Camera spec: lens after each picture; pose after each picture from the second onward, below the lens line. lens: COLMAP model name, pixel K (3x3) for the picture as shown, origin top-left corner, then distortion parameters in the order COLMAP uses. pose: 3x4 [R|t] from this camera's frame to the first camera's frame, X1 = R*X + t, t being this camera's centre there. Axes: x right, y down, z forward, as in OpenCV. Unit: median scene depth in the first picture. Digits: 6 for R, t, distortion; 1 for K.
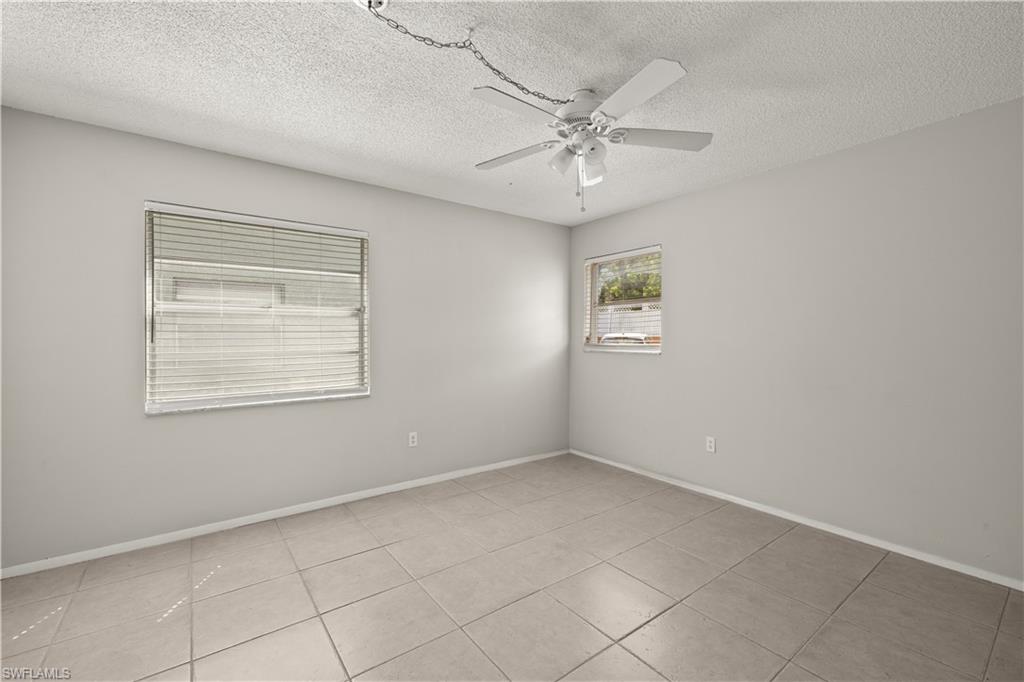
lens RADIAL K [[432.7, 0, 511.8], [0, 432.7, 337.5], [0, 0, 1]] dist [0.001995, -0.000691]
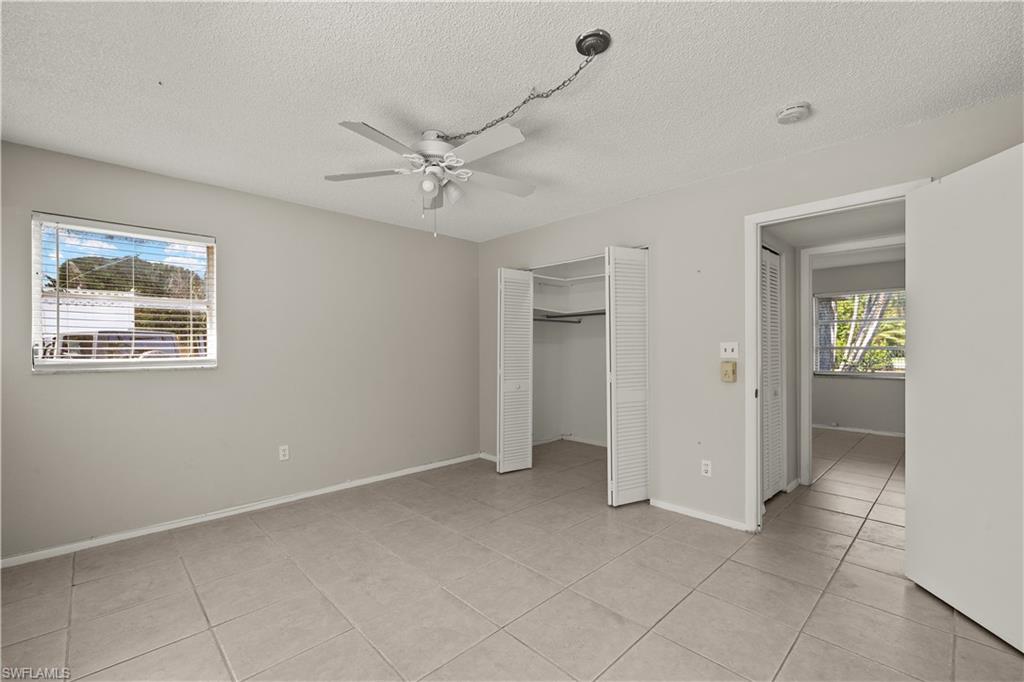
lens RADIAL K [[432.7, 0, 508.6], [0, 432.7, 345.1], [0, 0, 1]] dist [0.001995, -0.000691]
pose [[-0.108148, 0.007646, 0.994105, -0.758903], [0.015465, 0.999862, -0.006007, 0.011182], [-0.994015, 0.014724, -0.108251, 0.729727]]
